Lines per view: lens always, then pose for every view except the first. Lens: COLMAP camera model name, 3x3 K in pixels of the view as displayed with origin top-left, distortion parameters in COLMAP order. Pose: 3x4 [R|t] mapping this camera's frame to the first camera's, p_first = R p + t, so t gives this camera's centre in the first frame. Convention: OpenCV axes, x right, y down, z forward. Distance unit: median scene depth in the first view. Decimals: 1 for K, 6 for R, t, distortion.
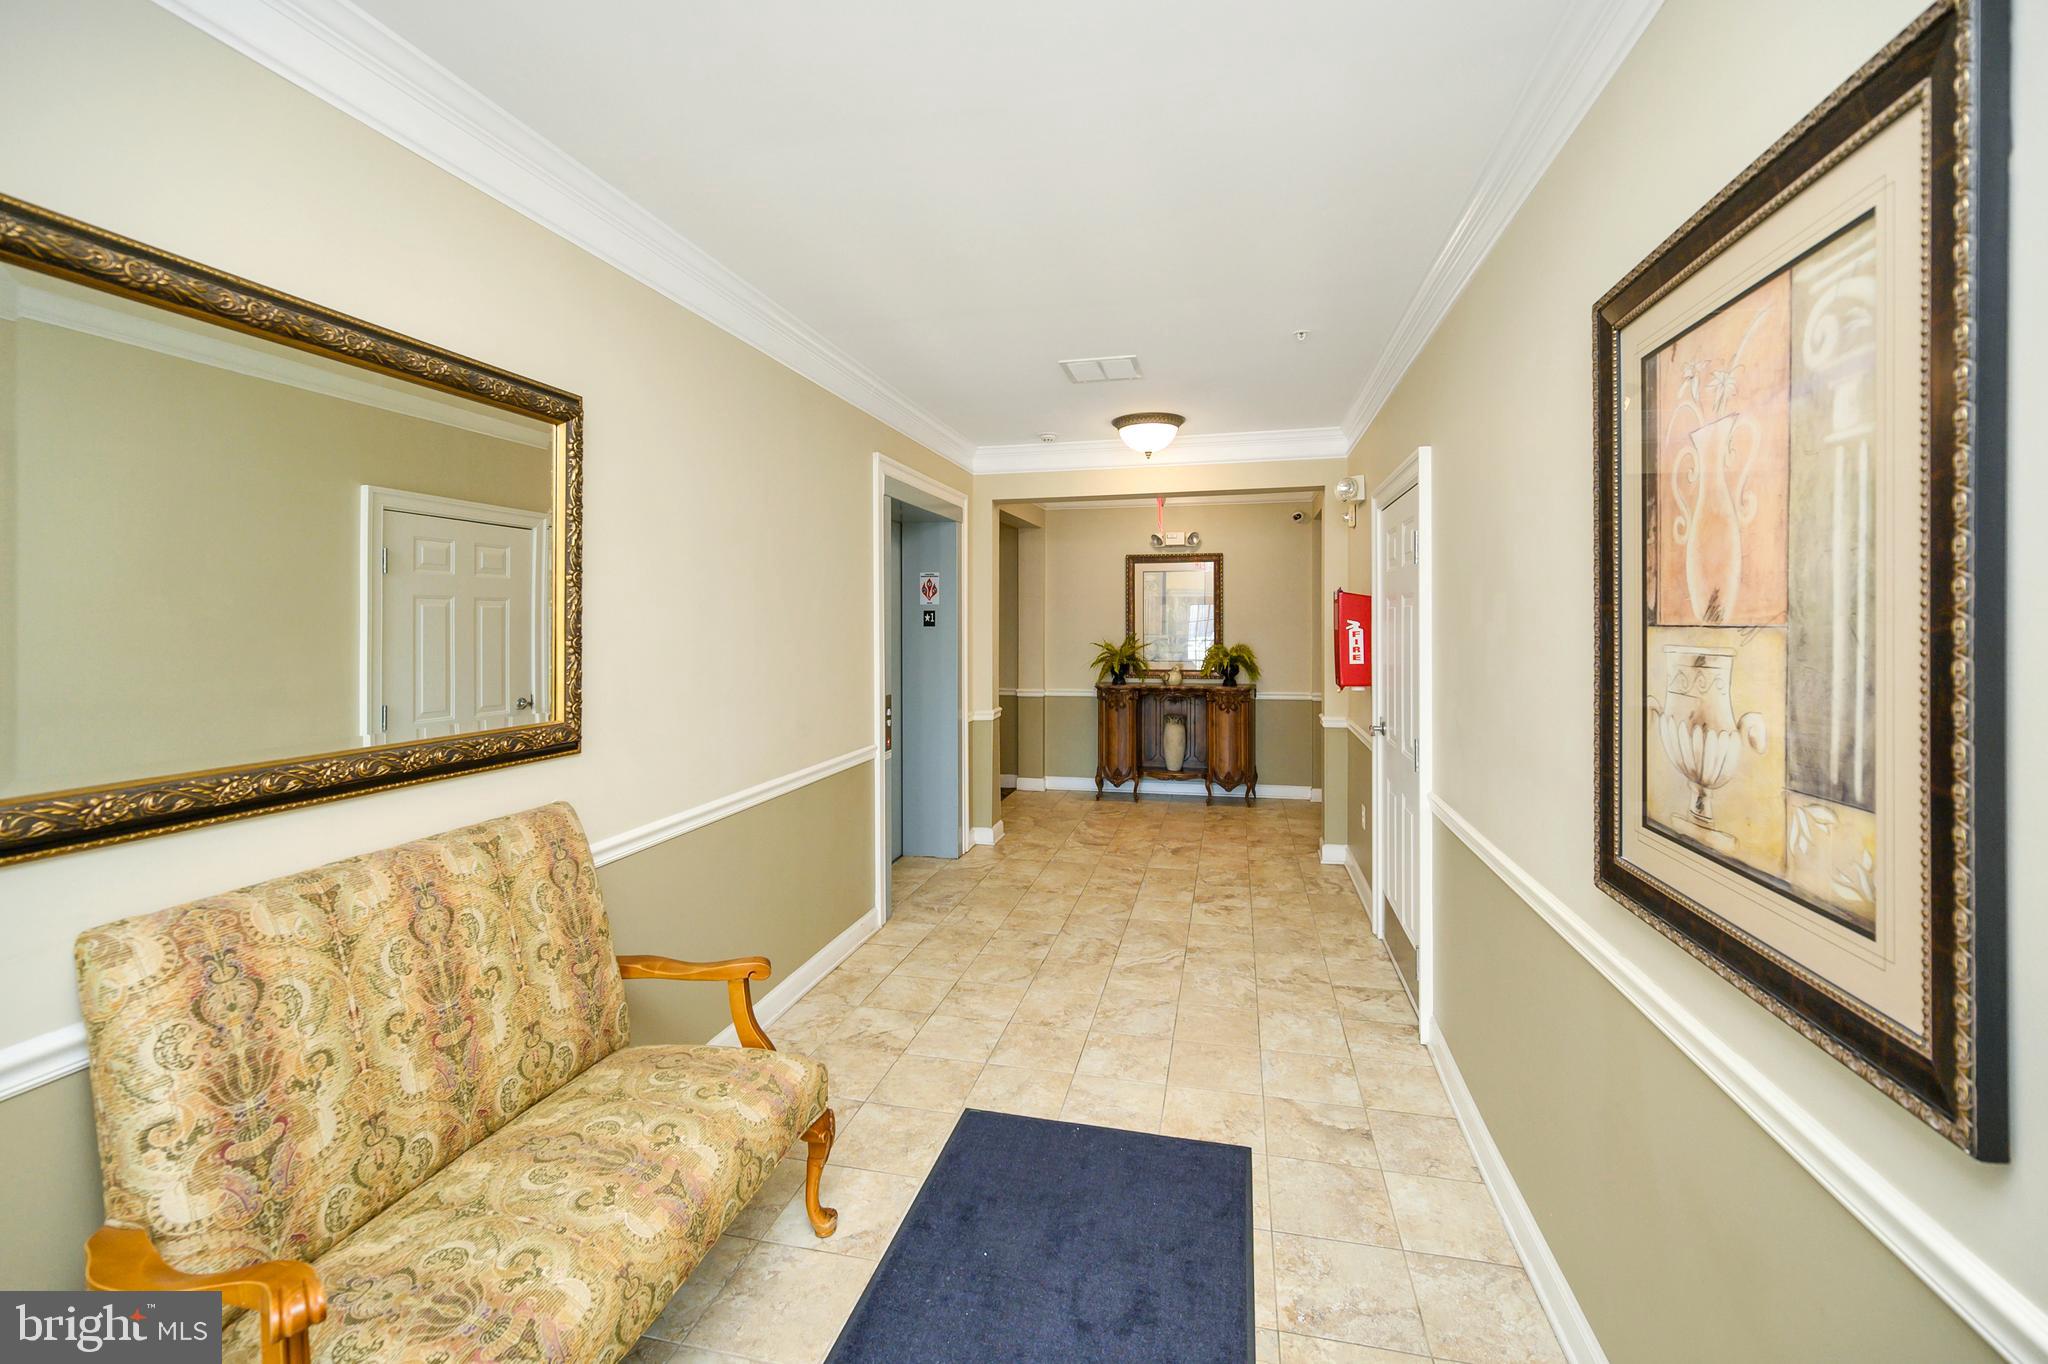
lens RADIAL K [[834.4, 0, 1041.2], [0, 834.4, 624.8], [0, 0, 1]] dist [-0.001571, -0.000328]
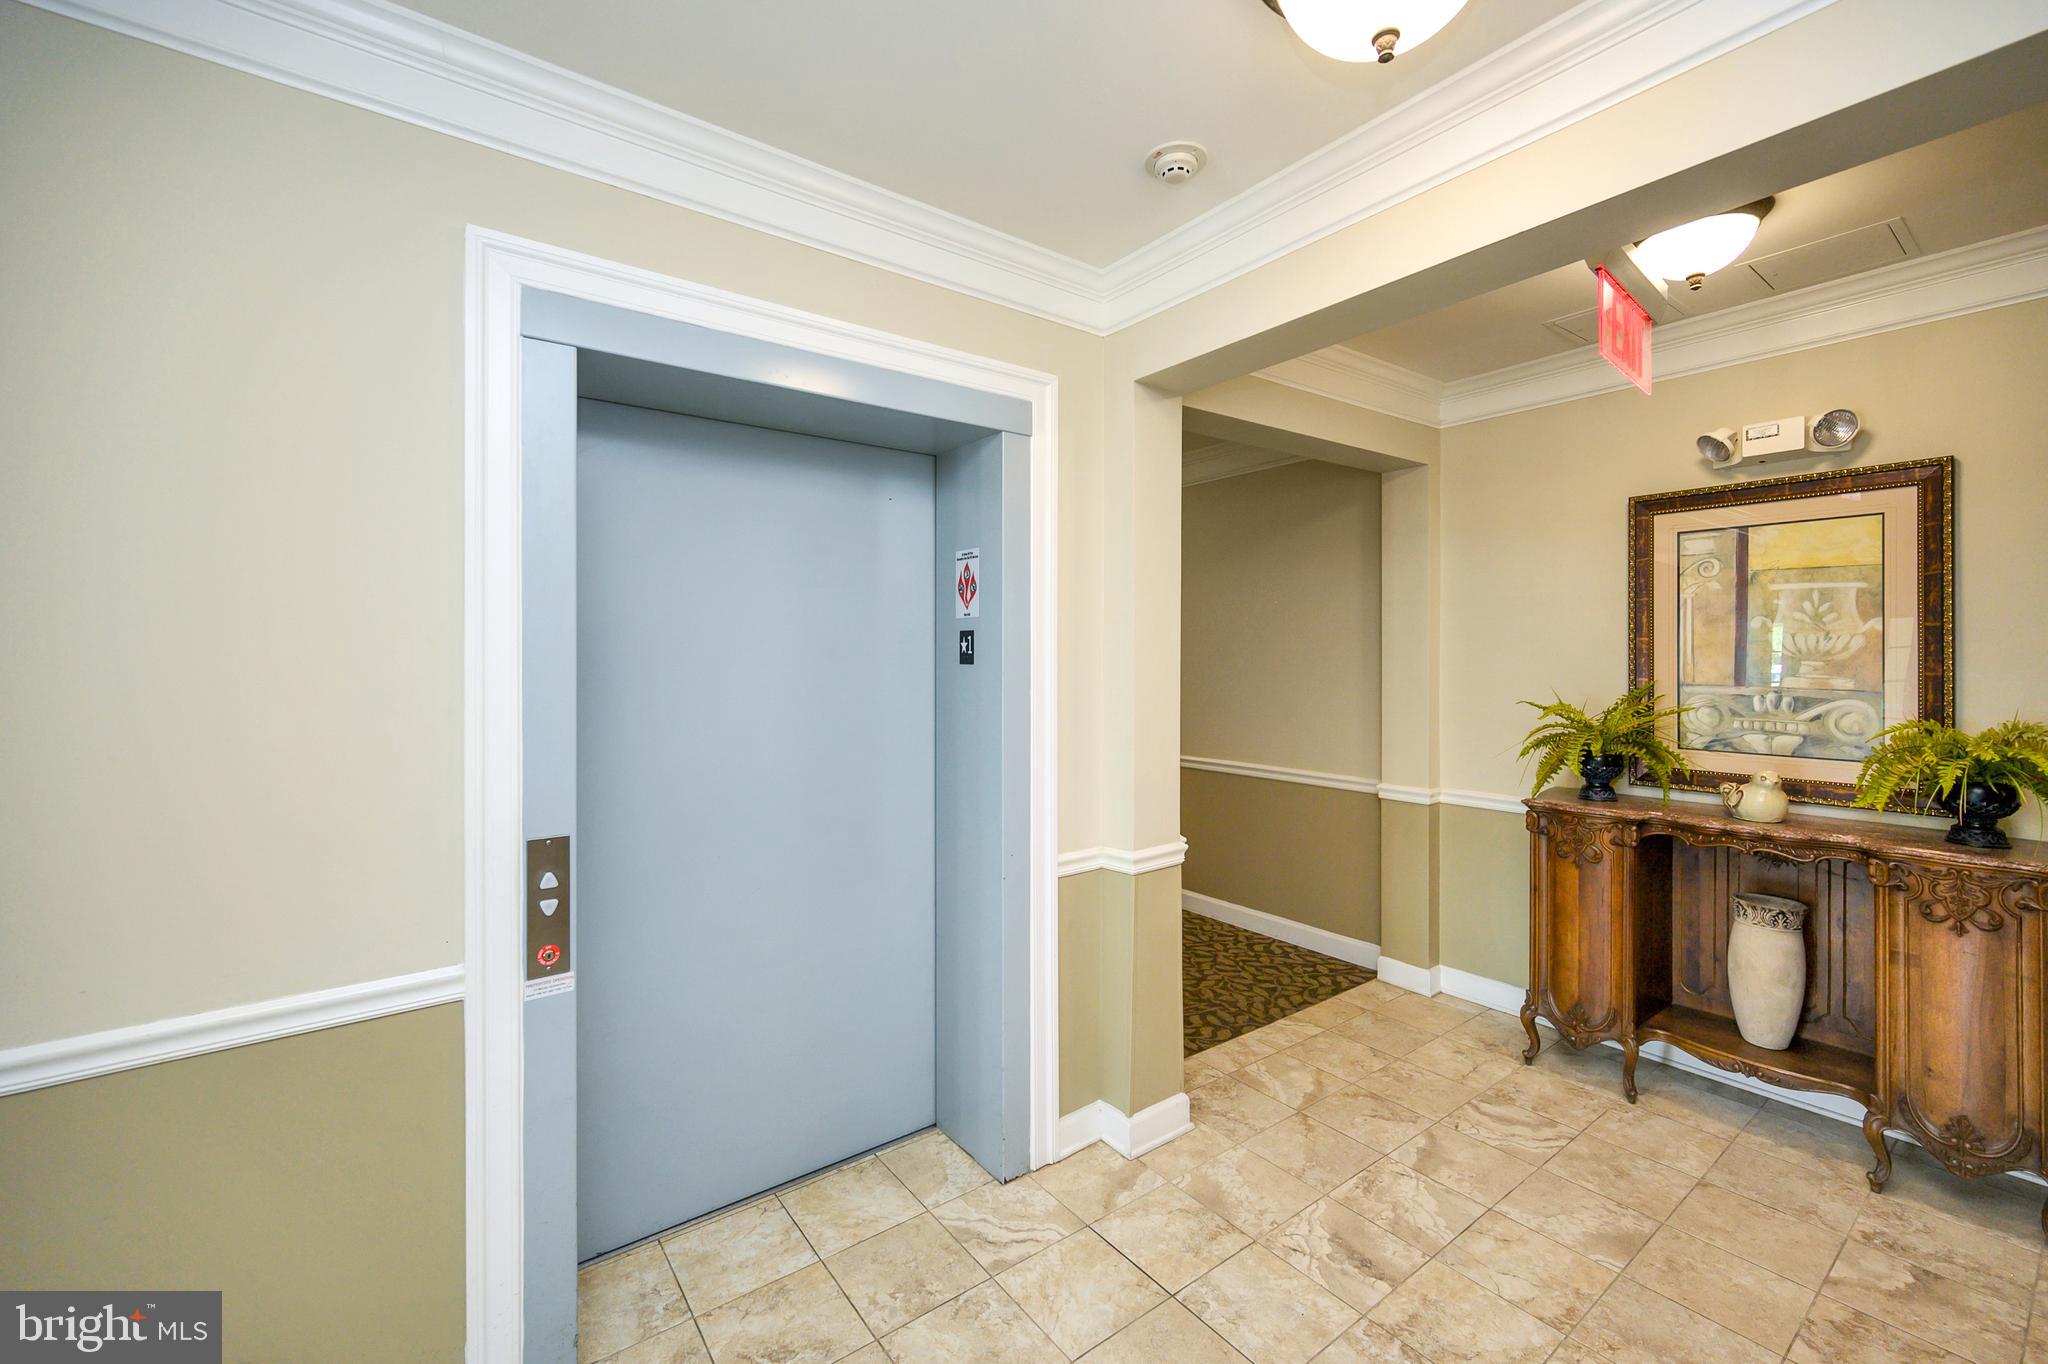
lens RADIAL K [[834.4, 0, 1021.2], [0, 834.4, 652.6], [0, 0, 1]] dist [-0.001571, -0.000328]
pose [[0.764064, -0.003008, -0.645133, 0.144686], [-0.000747, 0.999984, -0.005546, -0.001410], [0.645140, 0.004720, 0.764050, 0.487770]]
